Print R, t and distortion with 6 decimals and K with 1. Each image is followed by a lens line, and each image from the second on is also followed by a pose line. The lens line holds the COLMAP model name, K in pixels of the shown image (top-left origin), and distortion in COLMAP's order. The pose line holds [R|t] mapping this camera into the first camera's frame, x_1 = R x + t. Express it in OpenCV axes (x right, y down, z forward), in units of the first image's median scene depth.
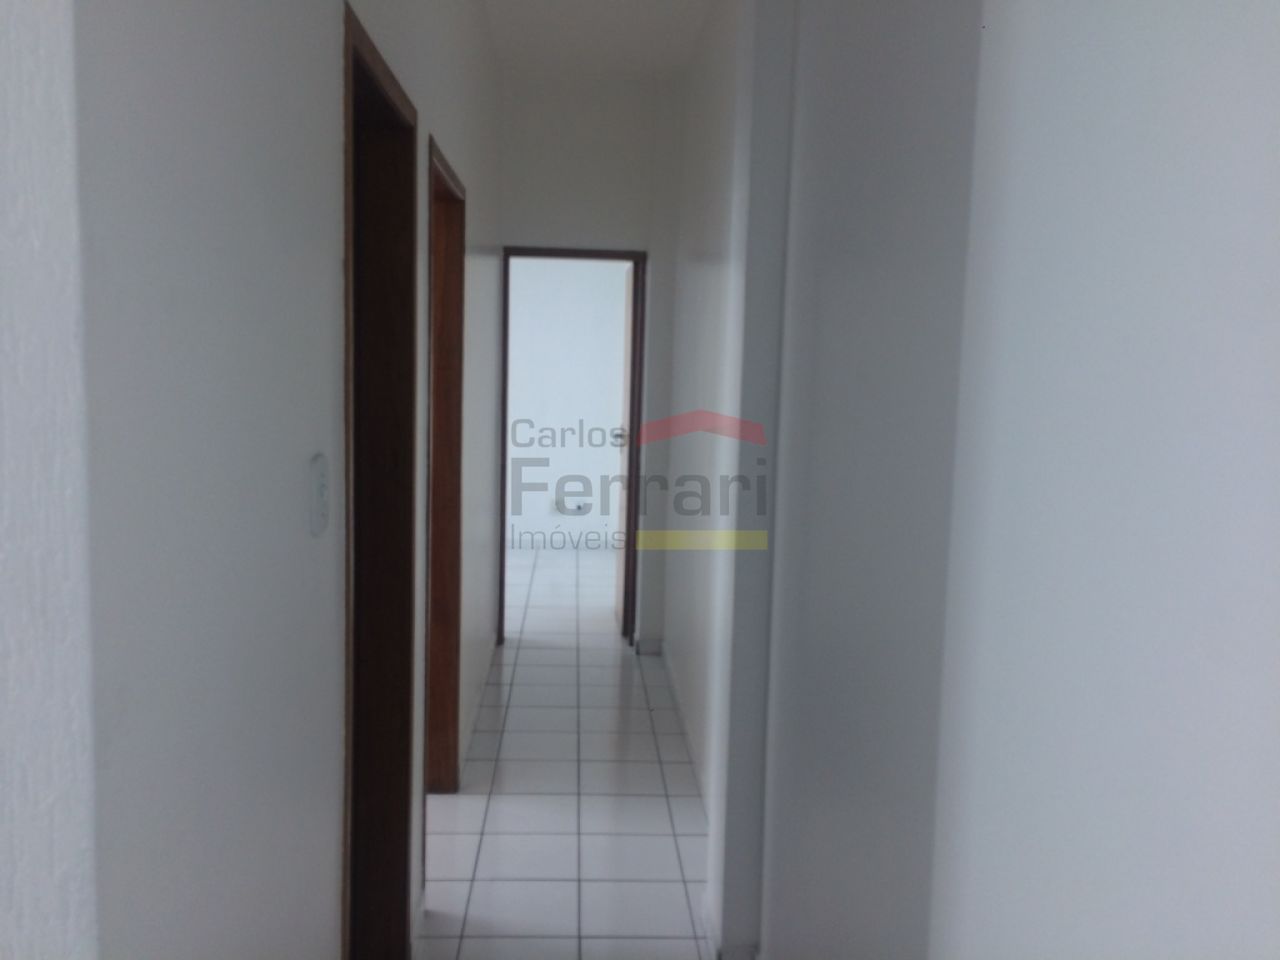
lens RADIAL K [[1119.4, 0, 646.4], [0, 1119.4, 476.8], [0, 0, 1]] dist [0.044938, -0.047654]
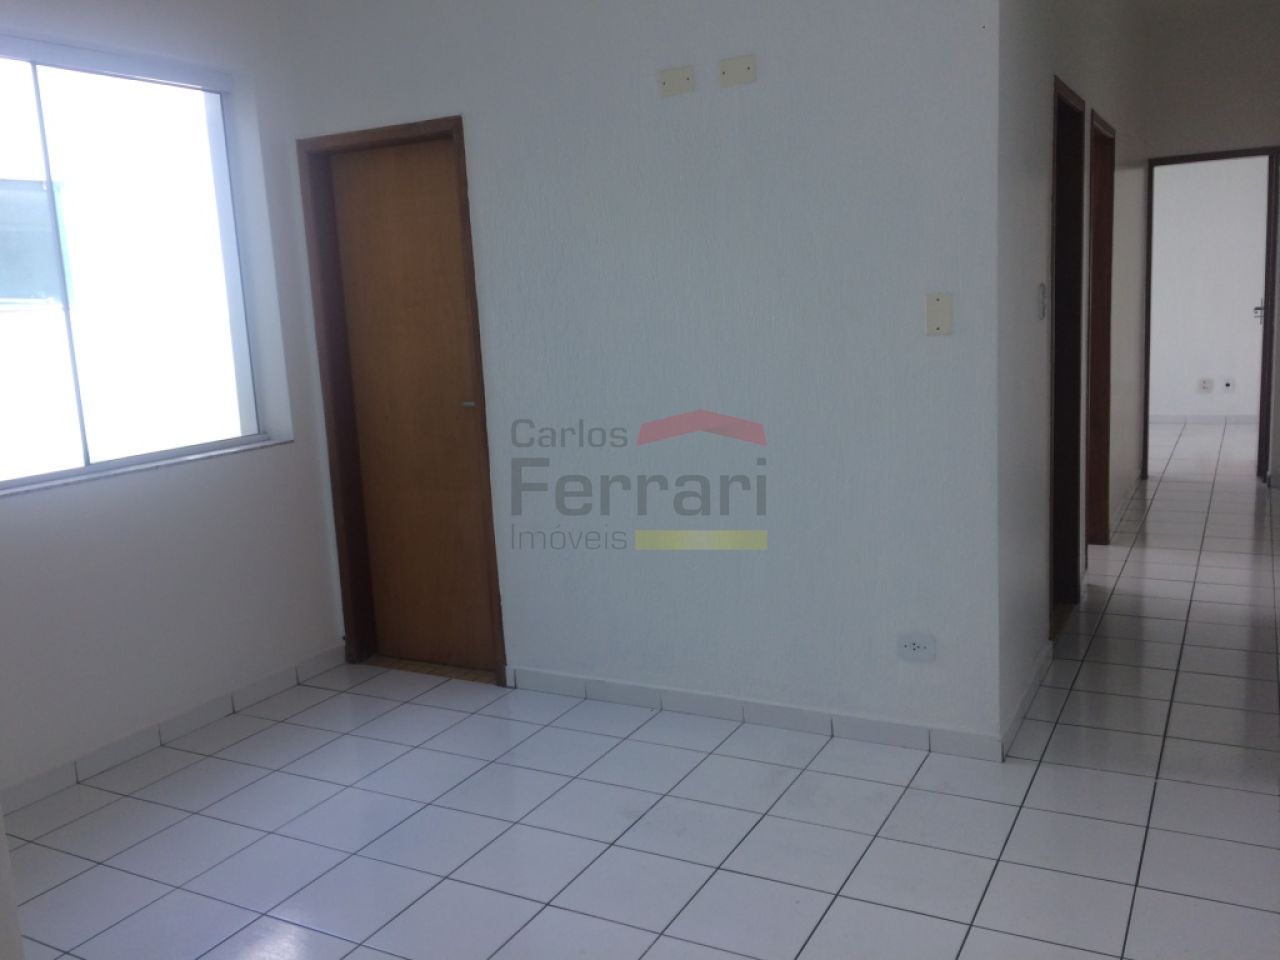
lens RADIAL K [[1119.4, 0, 642.8], [0, 1119.4, 466.8], [0, 0, 1]] dist [0.044938, -0.047654]
pose [[0.848524, 0.008828, -0.529083, 0.064488], [0.022429, 0.998362, 0.052629, 0.059483], [0.528682, -0.056524, 0.846936, -0.387917]]
